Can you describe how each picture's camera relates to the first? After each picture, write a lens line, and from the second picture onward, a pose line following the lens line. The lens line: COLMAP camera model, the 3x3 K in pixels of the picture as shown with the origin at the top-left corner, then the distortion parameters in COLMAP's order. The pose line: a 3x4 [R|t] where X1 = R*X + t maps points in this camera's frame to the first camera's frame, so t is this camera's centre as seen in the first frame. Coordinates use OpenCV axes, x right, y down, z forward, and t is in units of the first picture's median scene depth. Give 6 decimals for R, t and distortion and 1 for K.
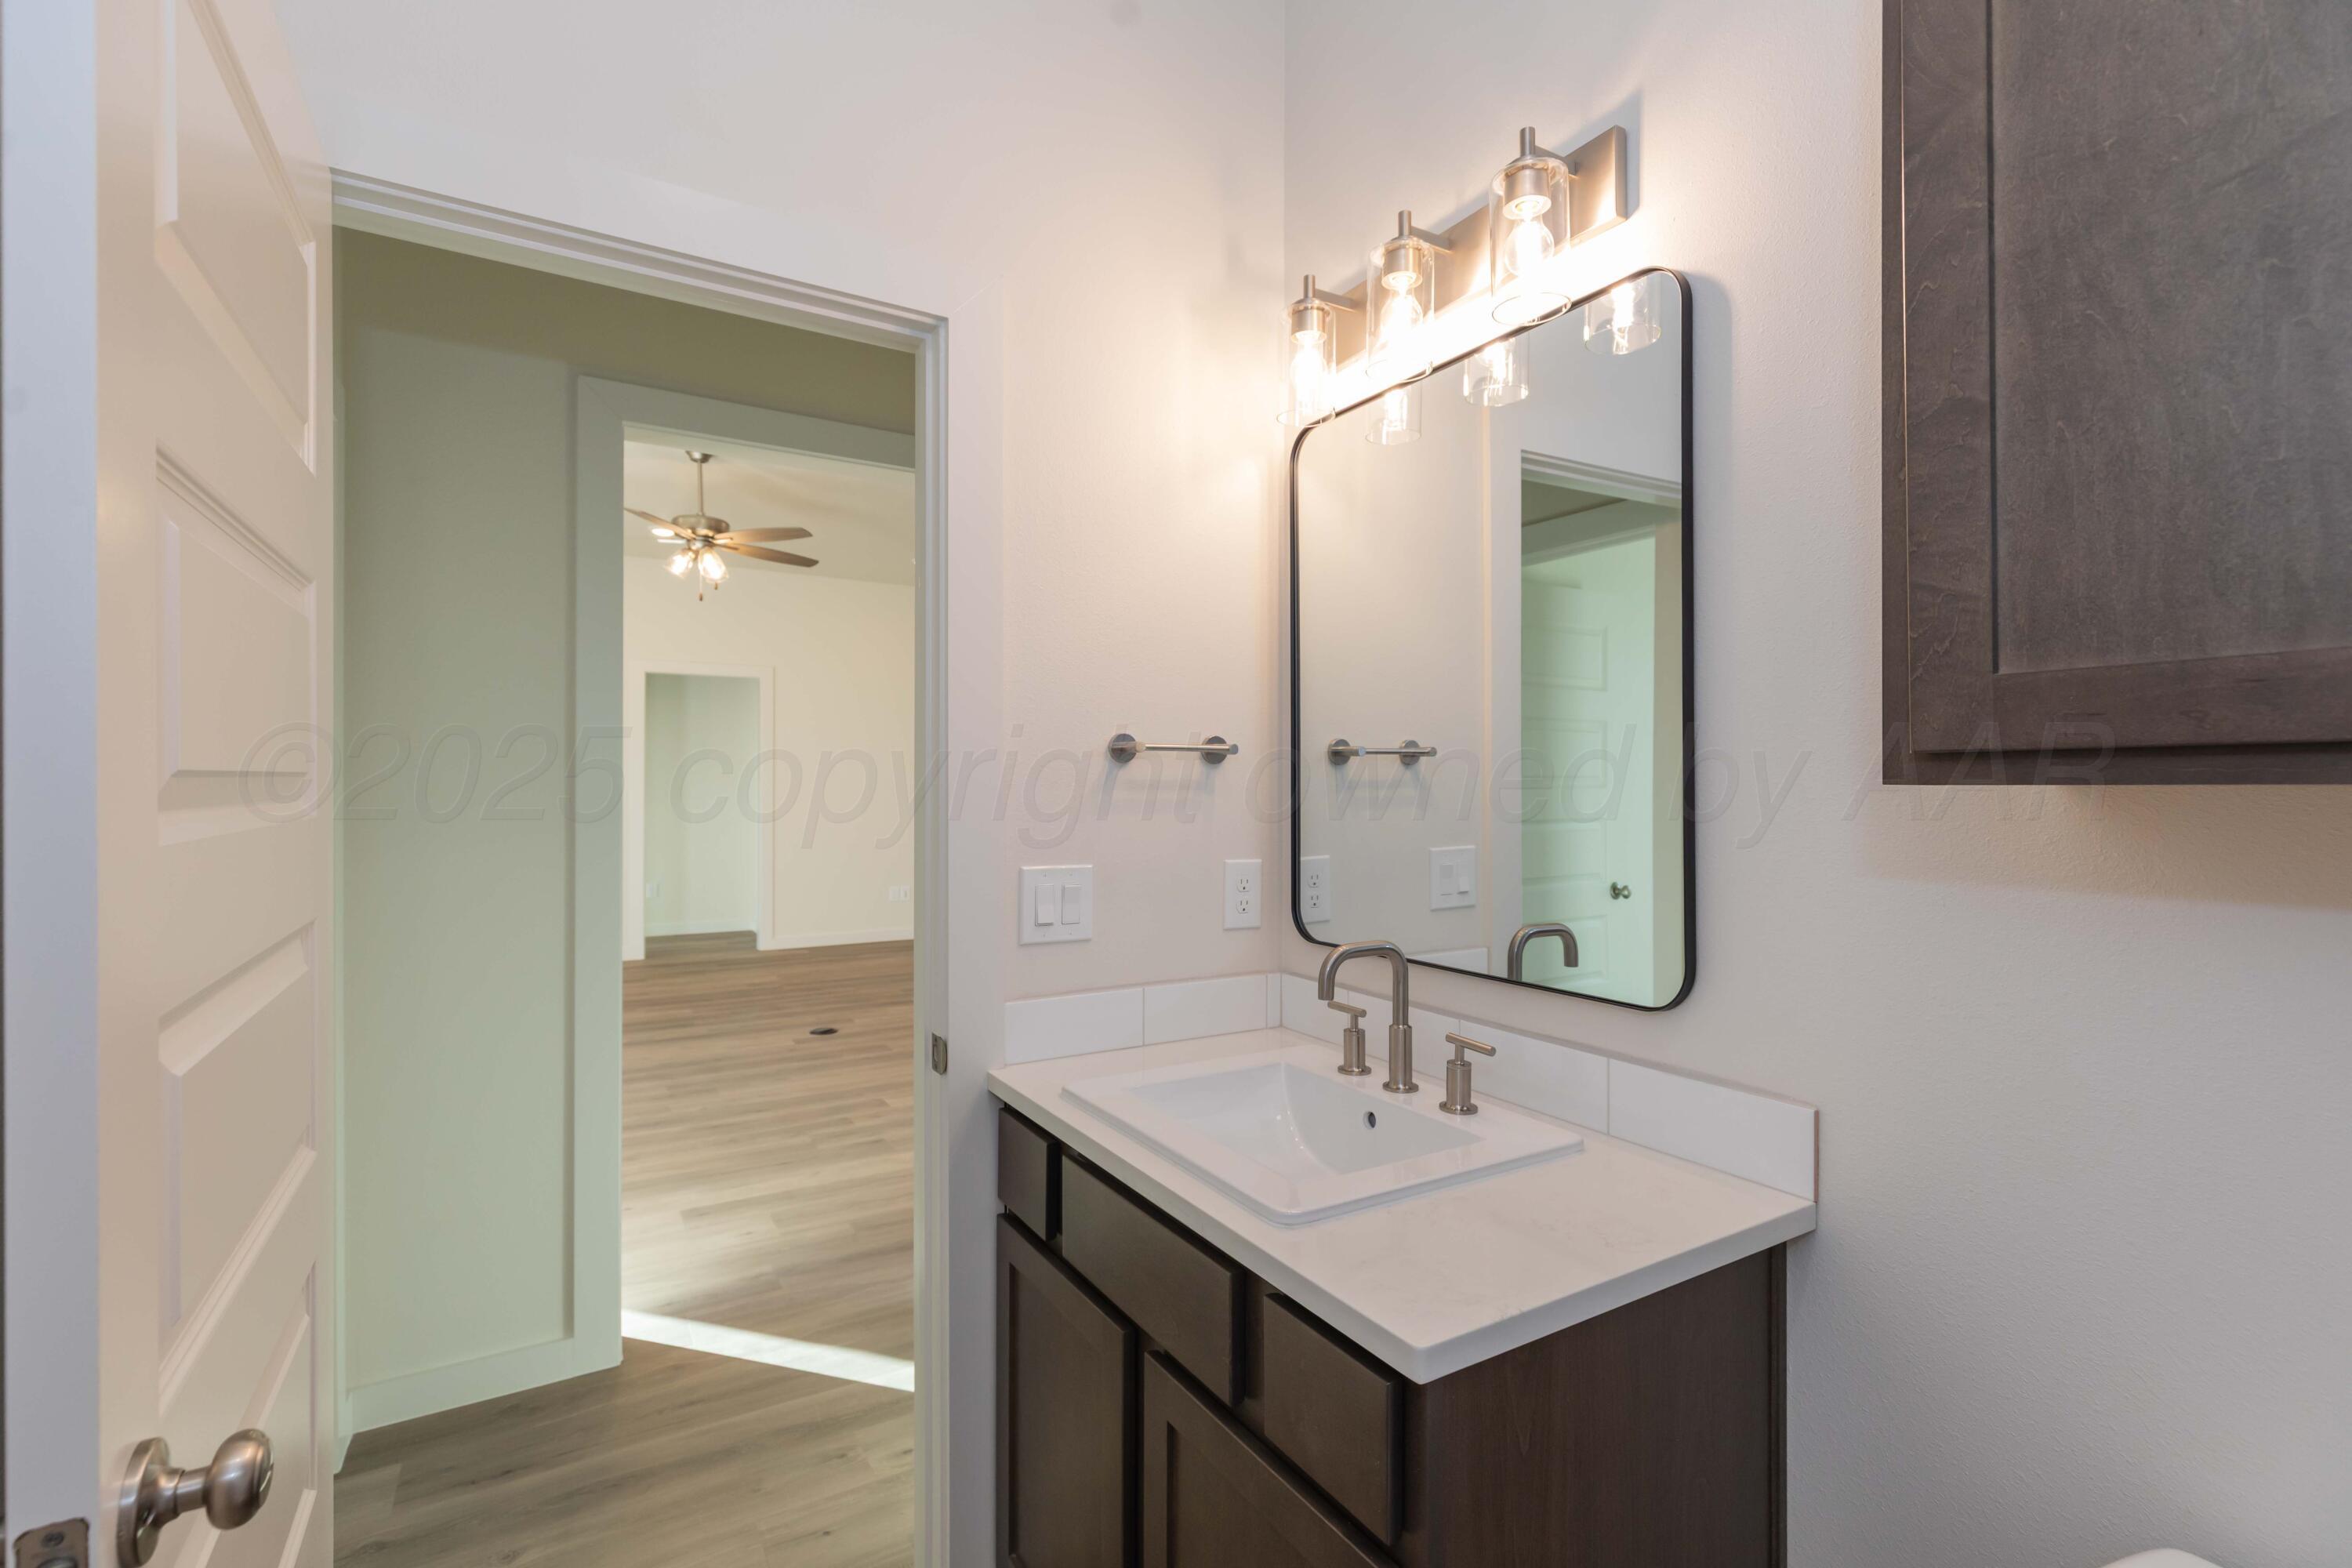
lens RADIAL K [[1077.9, 0, 1183.5], [0, 1077.9, 780.8], [0, 0, 1]] dist [0.001111, 0.000107]
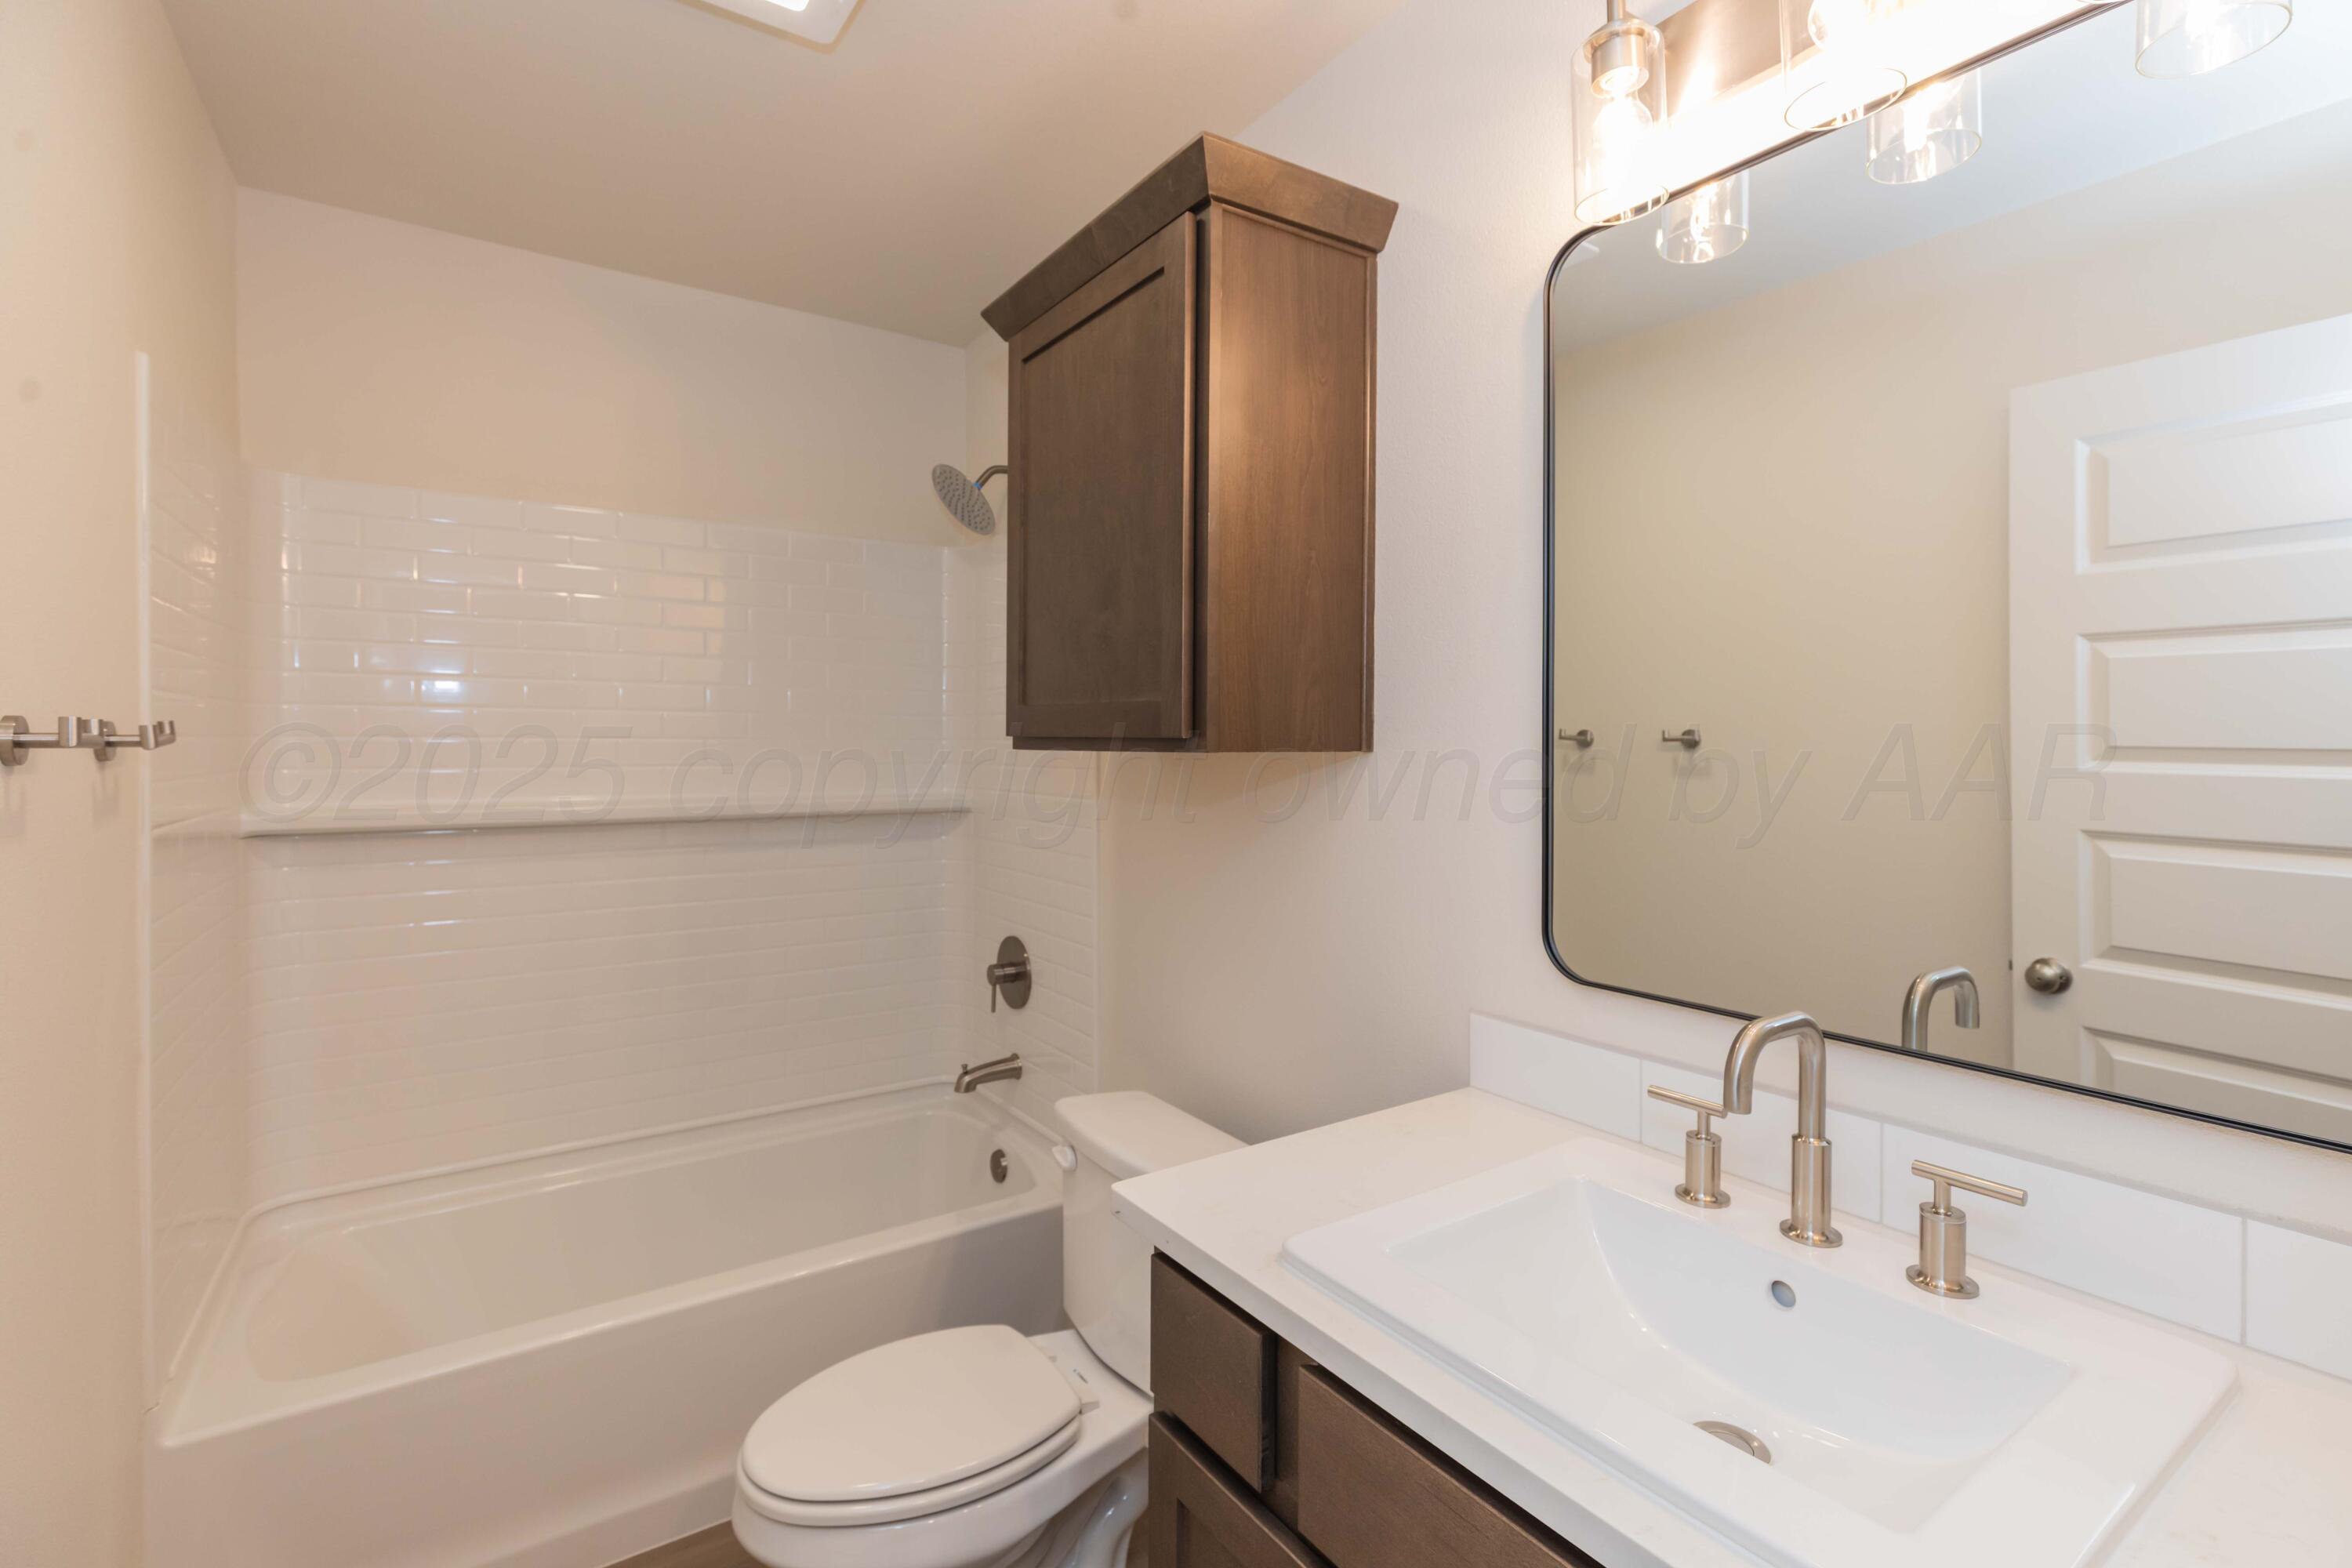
lens RADIAL K [[1086.9, 0, 1140.6], [0, 1086.9, 749.0], [0, 0, 1]] dist [-0.000988, -0.000016]
pose [[0.998870, 0.011260, 0.046165, -0.223089], [-0.011439, 0.999928, 0.003628, 0.000094], [-0.046121, -0.004152, 0.998927, 0.378070]]
